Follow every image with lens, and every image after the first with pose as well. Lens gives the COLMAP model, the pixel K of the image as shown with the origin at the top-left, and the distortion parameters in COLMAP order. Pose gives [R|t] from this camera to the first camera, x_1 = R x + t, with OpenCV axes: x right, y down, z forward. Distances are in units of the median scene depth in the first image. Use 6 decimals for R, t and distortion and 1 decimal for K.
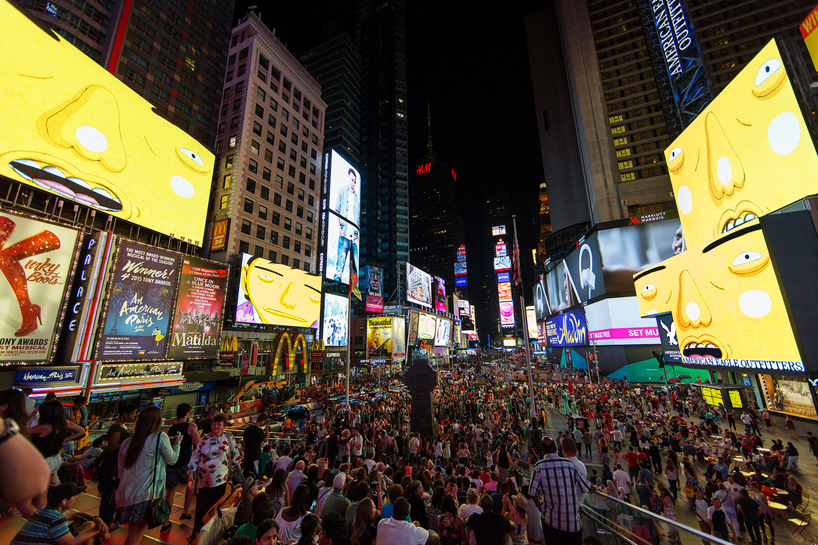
lens RADIAL K [[329.5, 0, 413.4], [0, 329.5, 267.8], [0, 0, 1]] dist [0.002053, -0.000880]
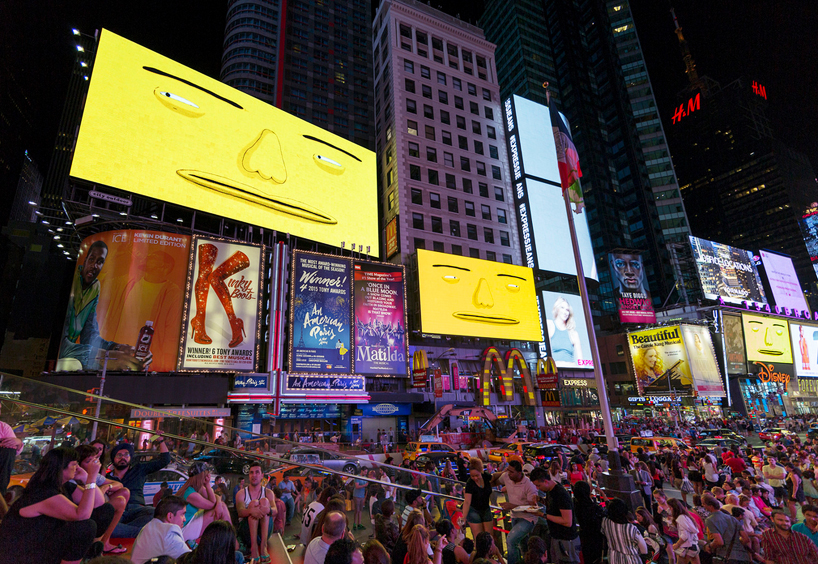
lens RADIAL K [[357.2, 0, 348.2], [0, 357.2, 307.1], [0, 0, 1]] dist [-0.005033, 0.001363]
pose [[0.696129, -0.167142, -0.698189, -0.042434], [0.163110, 0.983910, -0.072912, 0.112055], [0.699142, -0.063125, 0.712191, 0.217877]]
